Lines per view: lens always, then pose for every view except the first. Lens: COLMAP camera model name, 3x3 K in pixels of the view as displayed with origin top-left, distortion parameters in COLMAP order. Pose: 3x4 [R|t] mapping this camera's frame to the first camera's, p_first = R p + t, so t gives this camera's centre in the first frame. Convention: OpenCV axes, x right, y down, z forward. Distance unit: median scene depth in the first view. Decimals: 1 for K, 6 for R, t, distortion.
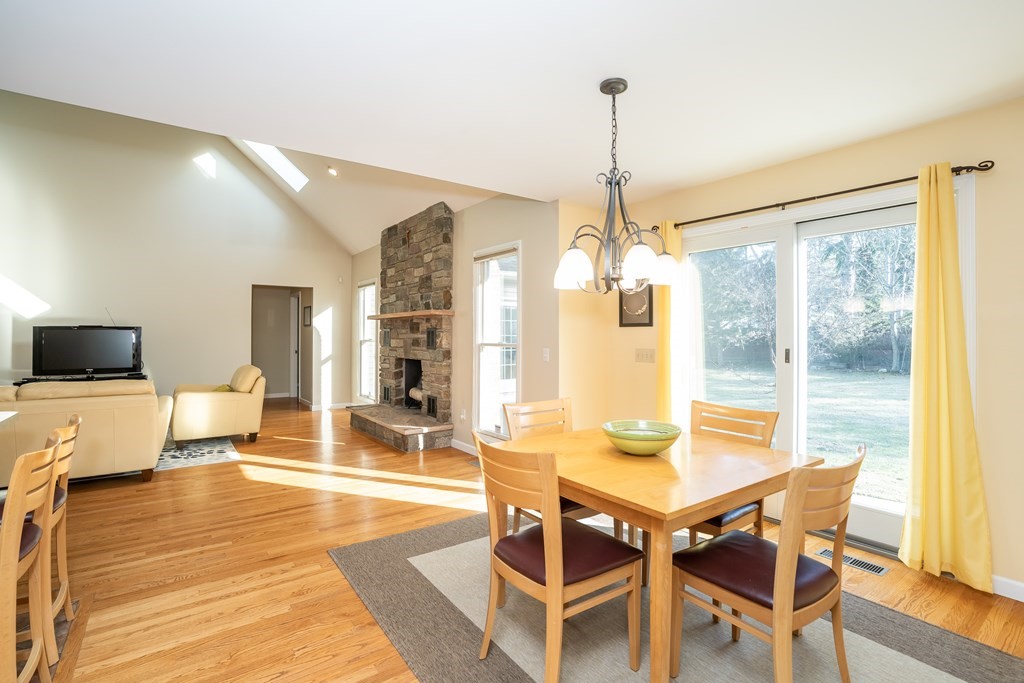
lens RADIAL K [[479.6, 0, 511.7], [0, 479.6, 335.4], [0, 0, 1]] dist [-0.049144, 0.015183]
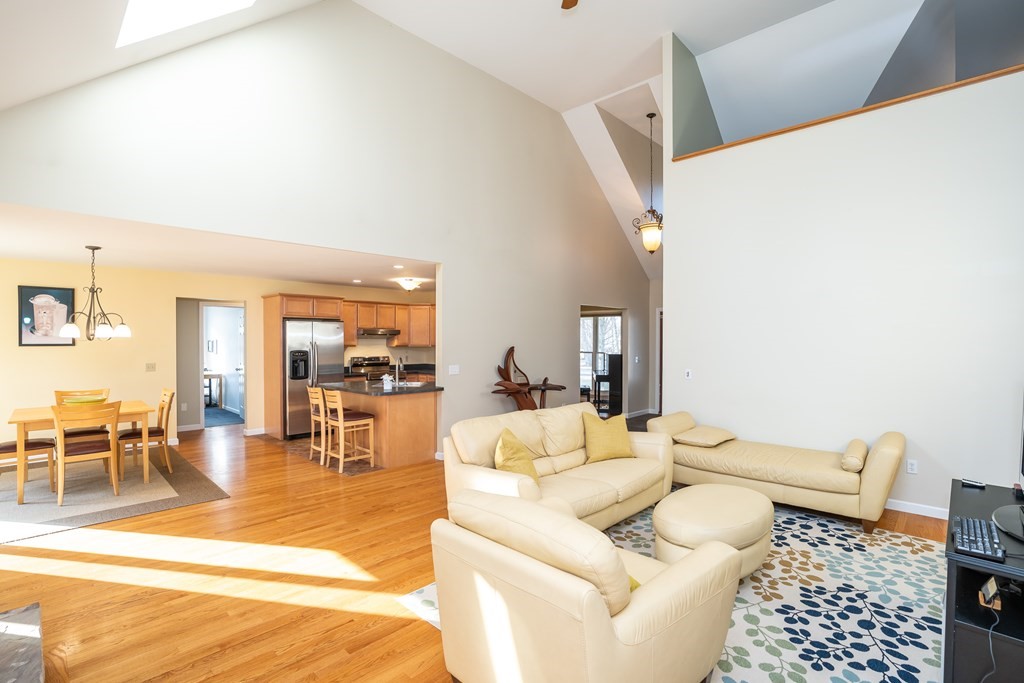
lens RADIAL K [[484.4, 0, 525.4], [0, 484.4, 343.4], [0, 0, 1]] dist [-0.088265, 0.030857]
pose [[-0.980437, -0.001802, -0.196823, -0.537324], [-0.003598, 0.999955, 0.008769, -0.040423], [0.196799, 0.009305, -0.980400, 1.391060]]
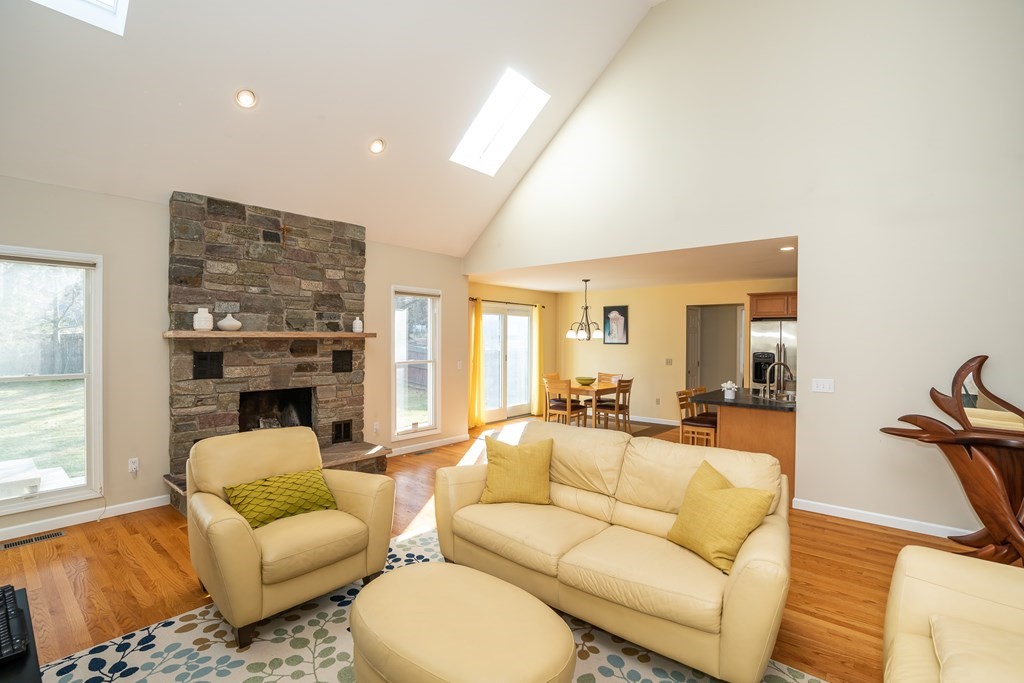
lens RADIAL K [[479.6, 0, 511.7], [0, 479.6, 335.4], [0, 0, 1]] dist [-0.049144, 0.015183]
pose [[-0.232938, 0.002030, 0.972490, -1.211789], [-0.004736, 0.999984, -0.003222, -0.044680], [-0.972480, -0.005357, -0.232924, 0.922491]]
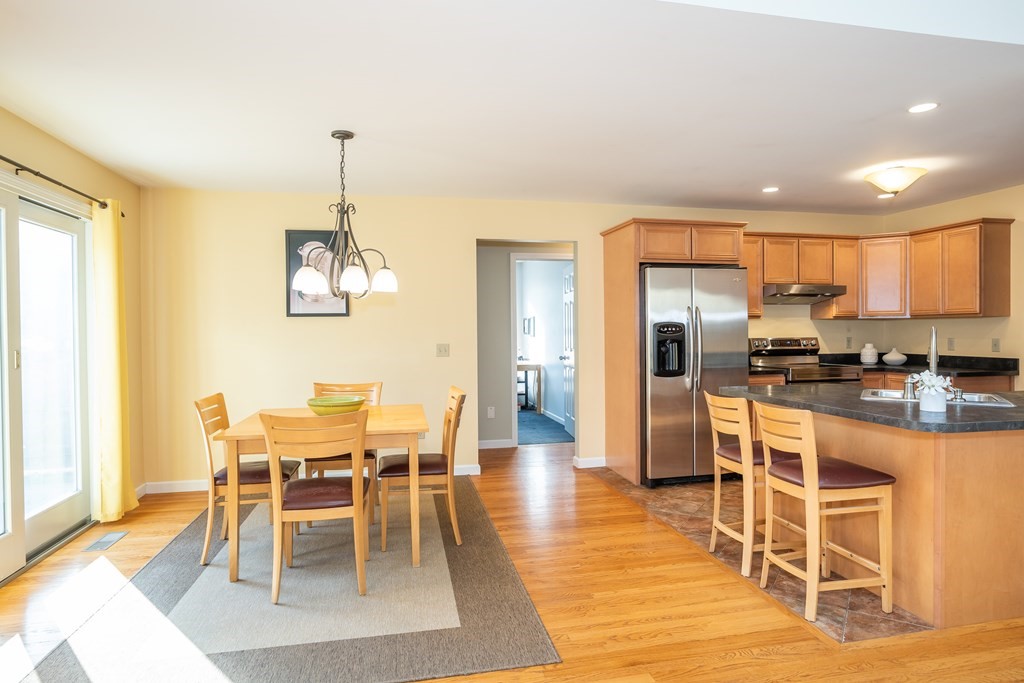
lens RADIAL K [[591.7, 0, 512.8], [0, 591.7, 336.9], [0, 0, 1]] dist [-0.014811, 0.002244]
pose [[-0.913030, 0.001327, 0.407891, -0.335282], [0.007983, 0.999861, 0.014617, -0.001665], [-0.407815, 0.016602, -0.912914, 0.893943]]
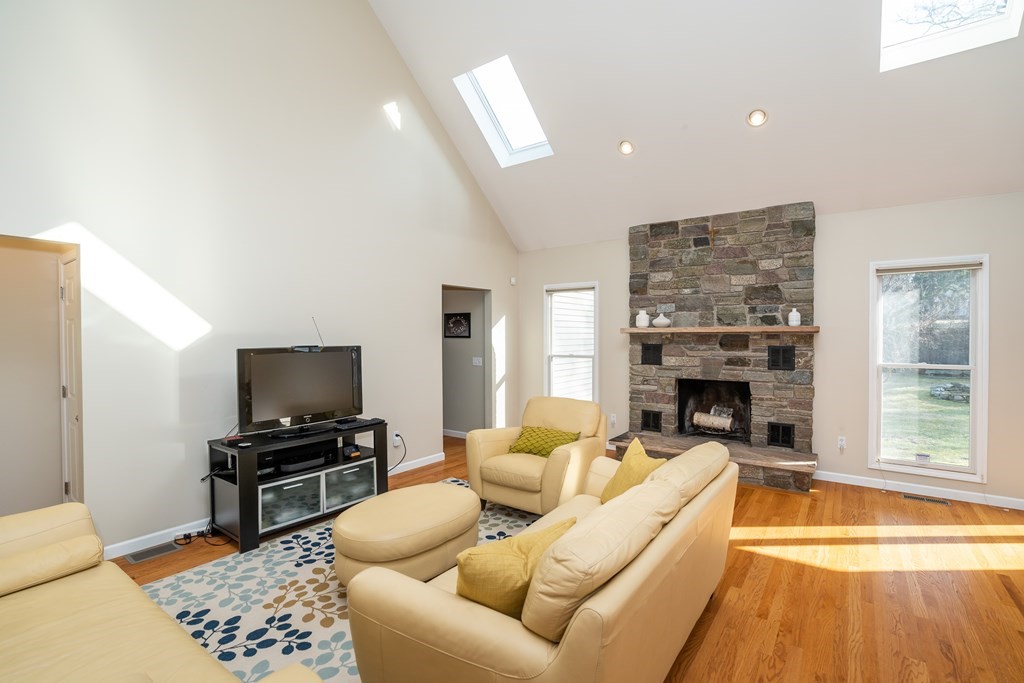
lens RADIAL K [[479.6, 0, 511.7], [0, 479.6, 335.4], [0, 0, 1]] dist [-0.049144, 0.015183]
pose [[0.954654, -0.005709, 0.297664, -0.921278], [0.004588, 0.999980, 0.004466, -0.041405], [-0.297683, -0.002897, 0.954660, 0.335016]]
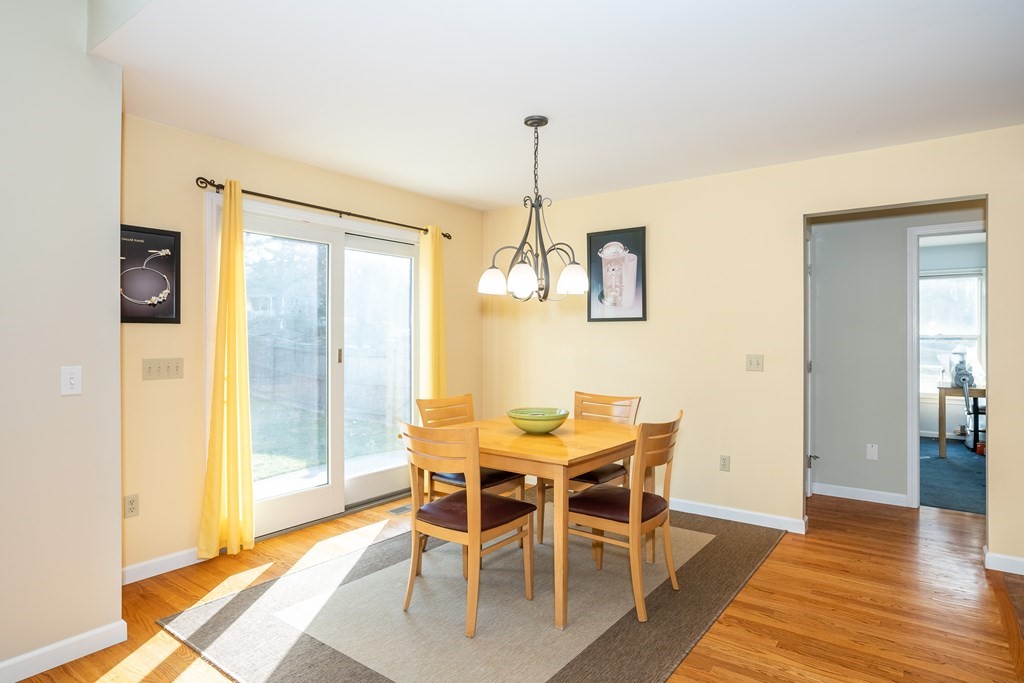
lens RADIAL K [[569.2, 0, 516.1], [0, 569.2, 335.1], [0, 0, 1]] dist [-0.023594, 0.000263]
pose [[-0.301214, 0.000036, 0.953556, -0.431555], [0.000395, 1.000000, 0.000087, -0.001995], [-0.953556, 0.000403, -0.301214, 0.575477]]
